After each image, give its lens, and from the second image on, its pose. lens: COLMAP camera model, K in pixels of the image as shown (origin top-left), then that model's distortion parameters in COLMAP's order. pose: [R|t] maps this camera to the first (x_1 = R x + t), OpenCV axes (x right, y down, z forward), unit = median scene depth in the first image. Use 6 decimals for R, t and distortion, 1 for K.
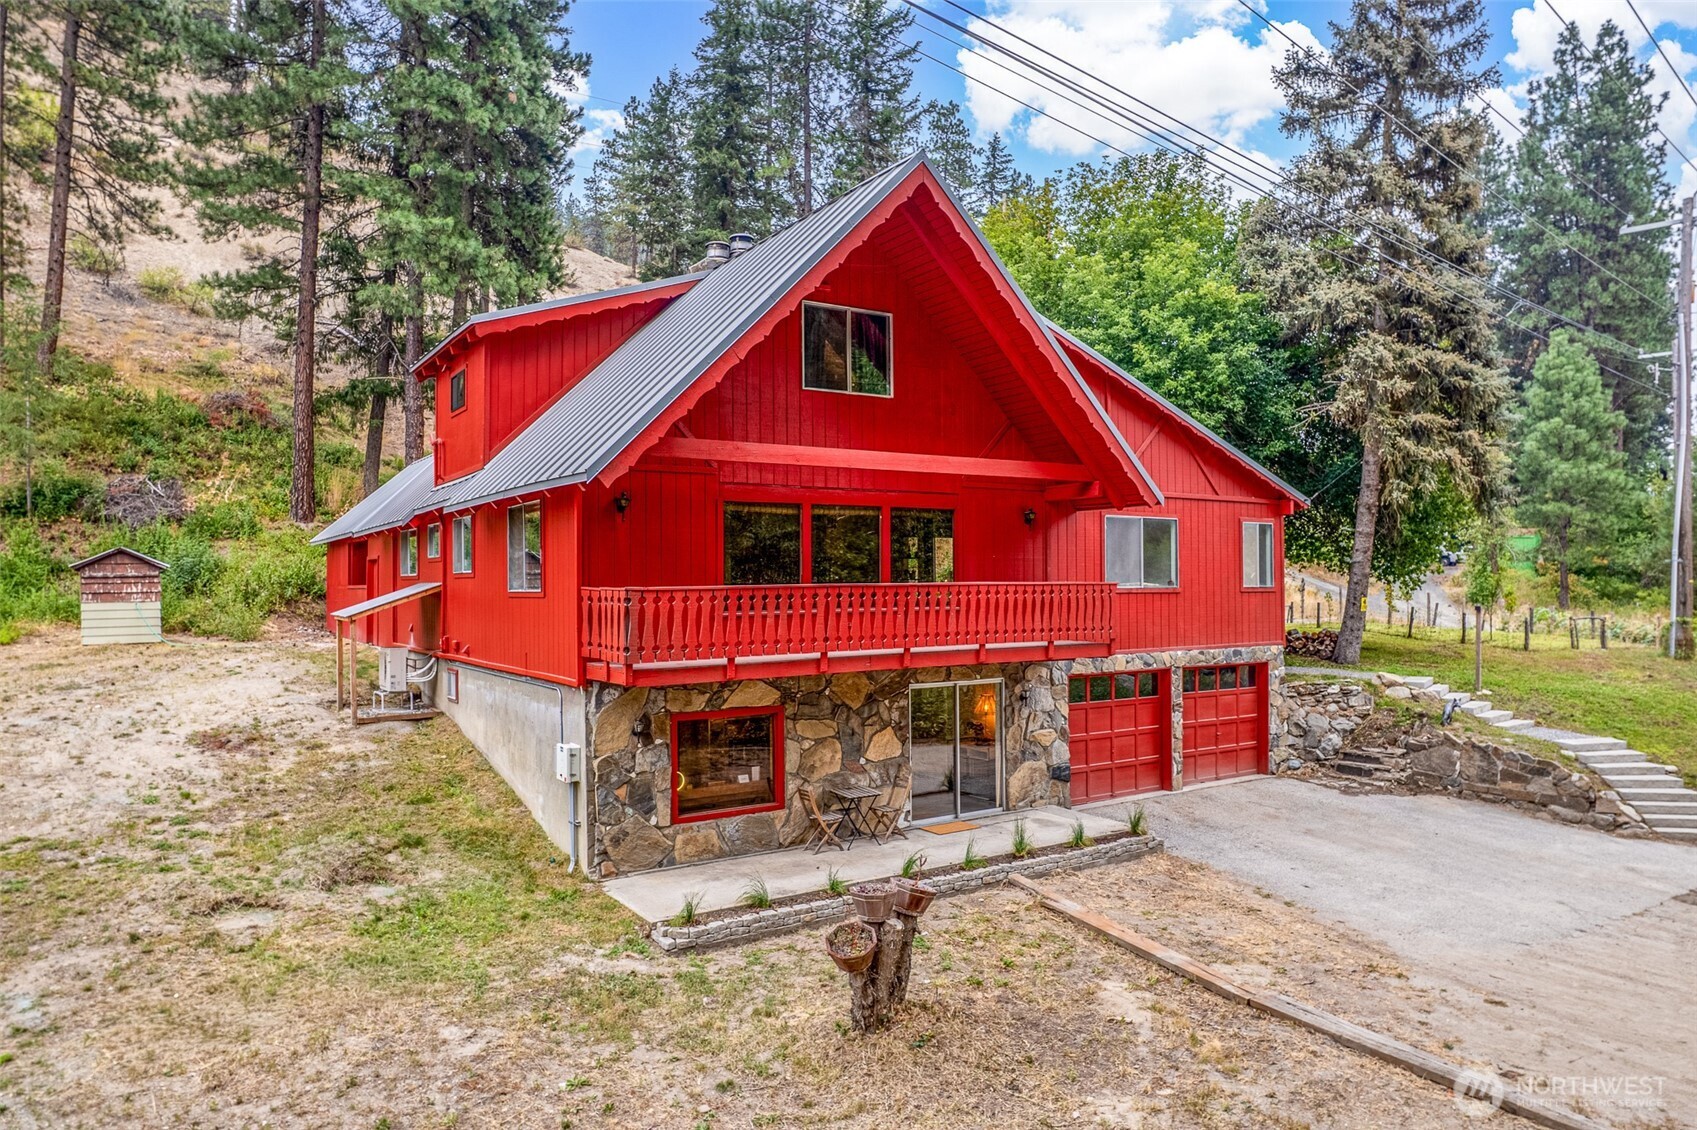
lens RADIAL K [[1111.8, 0, 849.4], [0, 1111.8, 567.9], [0, 0, 1]] dist [-0.054212, 0.041301]
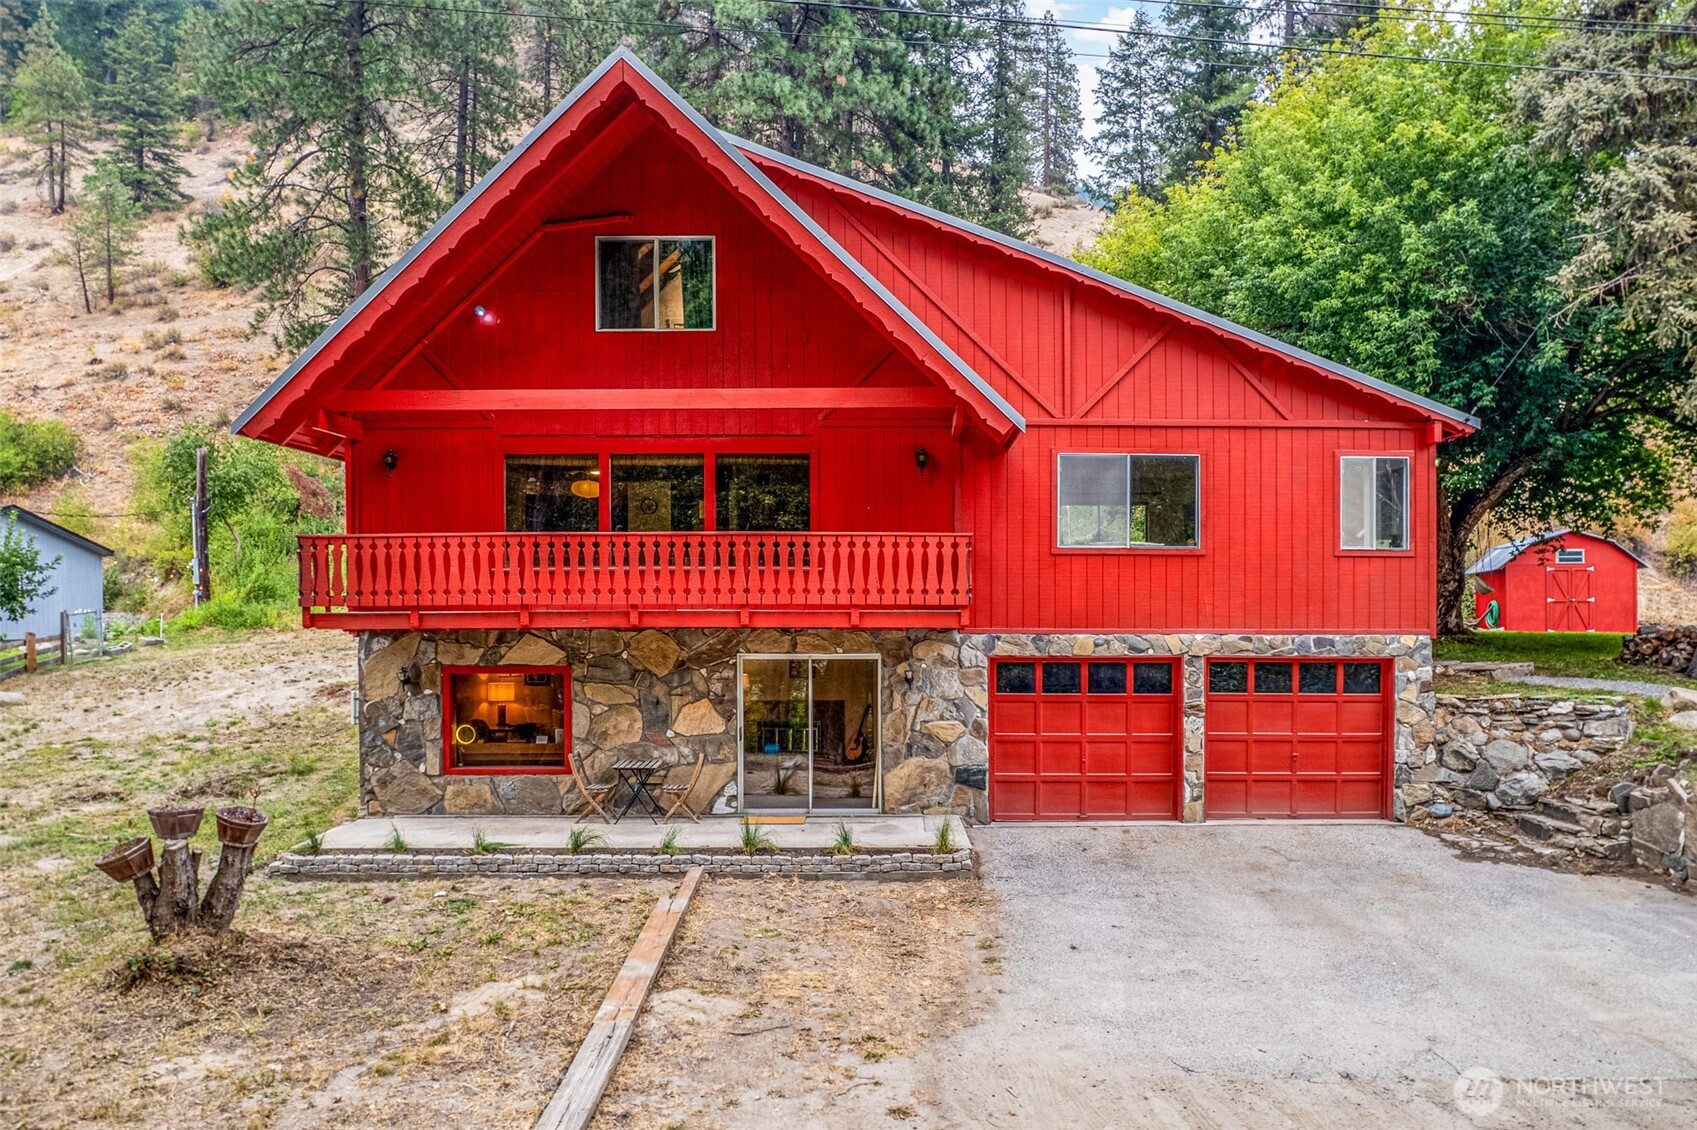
lens RADIAL K [[1200.7, 0, 922.3], [0, 1200.7, 618.5], [0, 0, 1]] dist [-0.049254, 0.006346]
pose [[0.839875, 0.012021, -0.542647, 0.641361], [0.001586, 0.999696, 0.024601, 0.049792], [0.542777, -0.021522, 0.839601, 0.258696]]
